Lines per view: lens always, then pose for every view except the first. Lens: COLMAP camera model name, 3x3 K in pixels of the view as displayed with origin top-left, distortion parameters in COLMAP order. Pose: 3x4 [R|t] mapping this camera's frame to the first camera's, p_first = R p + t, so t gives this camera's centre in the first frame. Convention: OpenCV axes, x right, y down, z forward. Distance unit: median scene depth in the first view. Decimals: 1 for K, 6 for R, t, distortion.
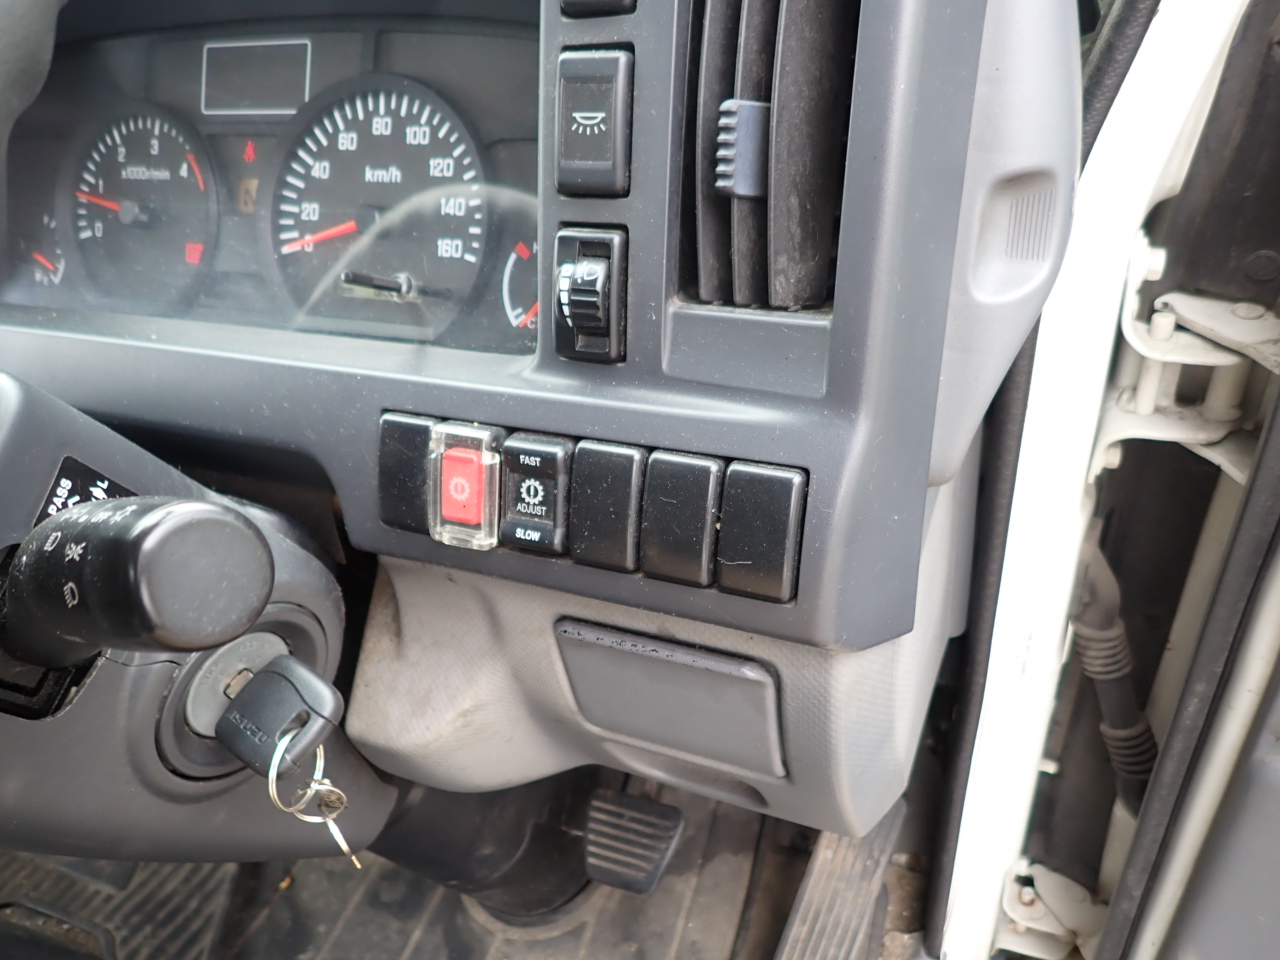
lens RADIAL K [[936.3, 0, 643.3], [0, 936.3, 479.4], [0, 0, 1]] dist [0.001323, -0.005508]
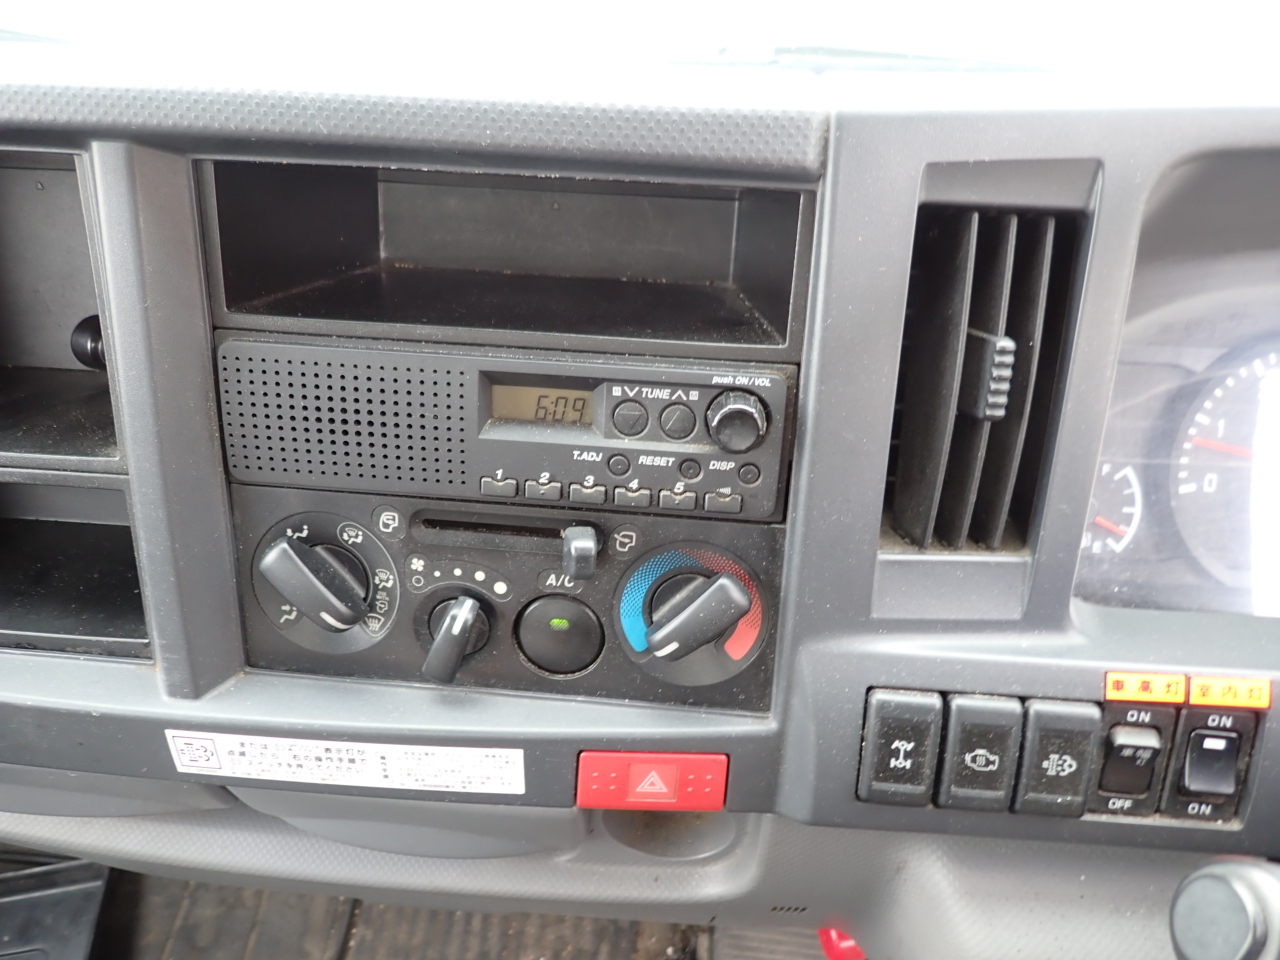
lens RADIAL K [[936.3, 0, 635.7], [0, 936.3, 473.9], [0, 0, 1]] dist [0.001323, -0.005508]
pose [[0.947729, -0.096744, 0.304057, -1.493684], [0.088898, 0.995254, 0.039577, -0.410947], [-0.306443, -0.010479, 0.951831, 0.491525]]
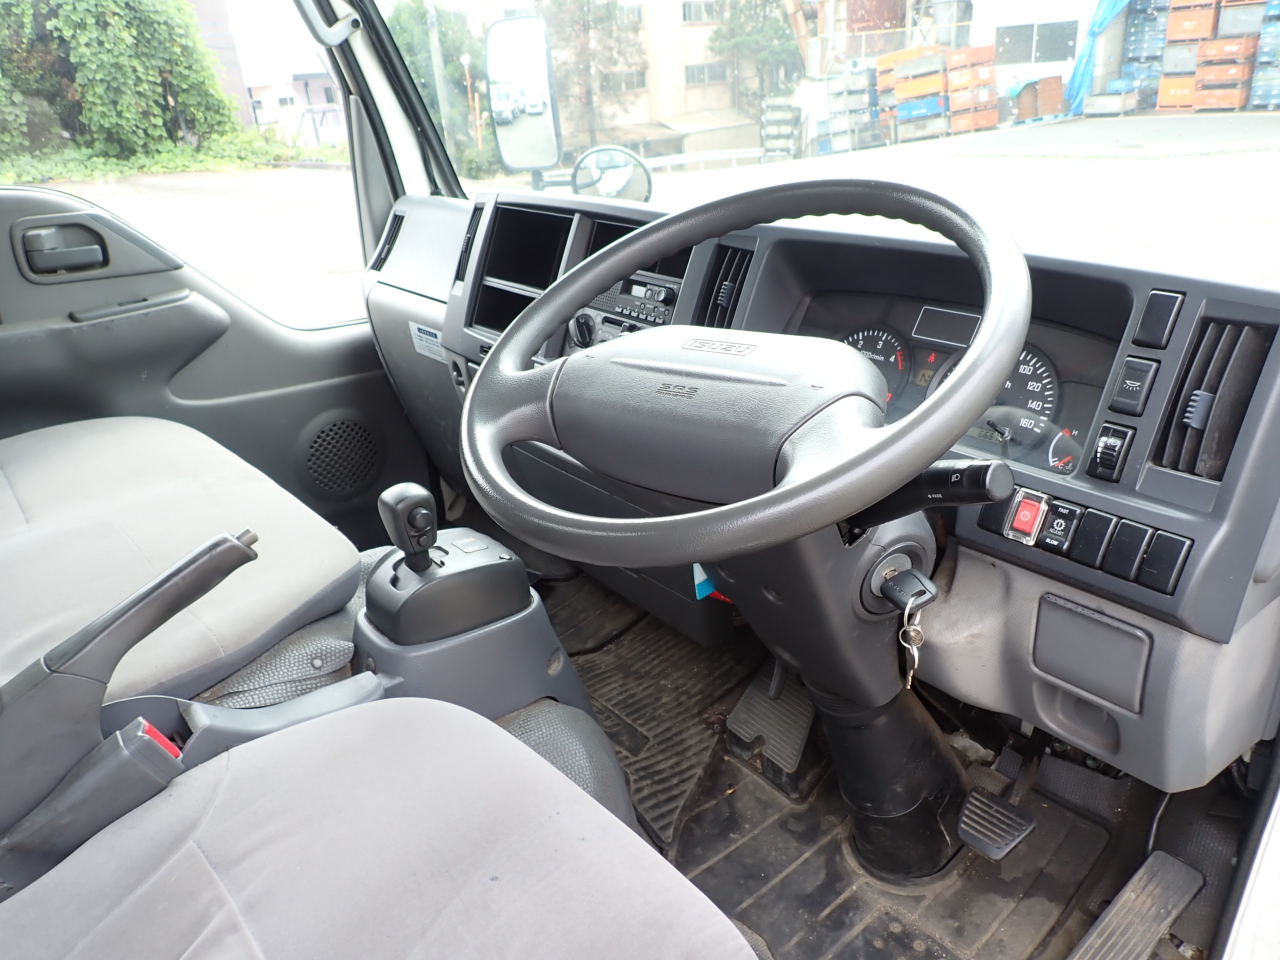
lens RADIAL K [[936.3, 0, 640.4], [0, 936.3, 475.9], [0, 0, 1]] dist [0.001323, -0.005508]
pose [[0.882002, 0.266975, -0.388326, -0.124174], [-0.343037, 0.928735, -0.140629, 0.437804], [0.323107, 0.257245, 0.910729, -1.111442]]
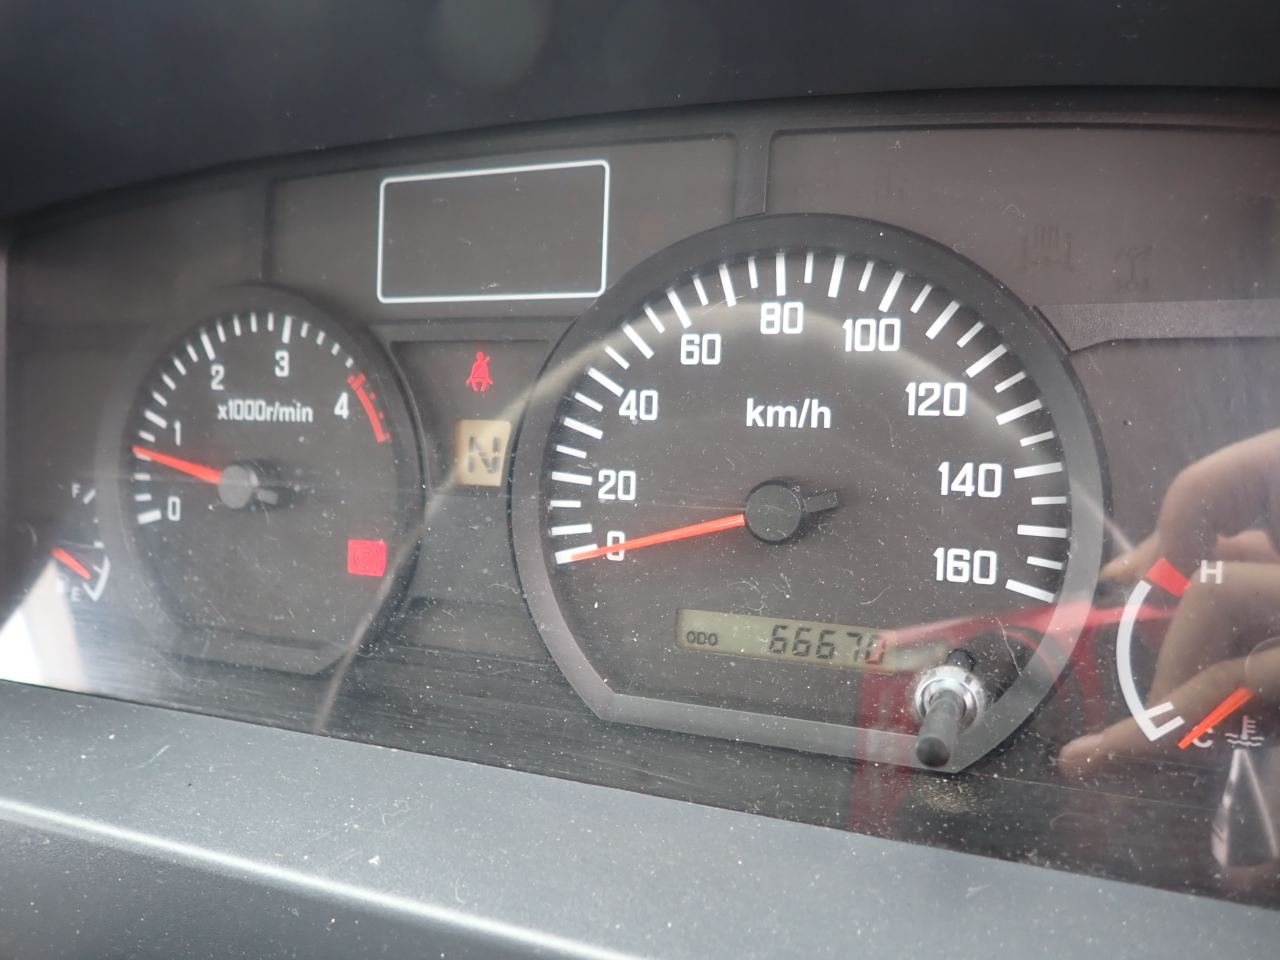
lens RADIAL K [[936.3, 0, 640.4], [0, 936.3, 469.5], [0, 0, 1]] dist [0.001323, -0.005508]
pose [[0.997796, -0.064027, 0.017451, -0.371453], [0.065478, 0.992643, -0.101850, -0.255251], [-0.010801, 0.102768, 0.994647, 0.522416]]
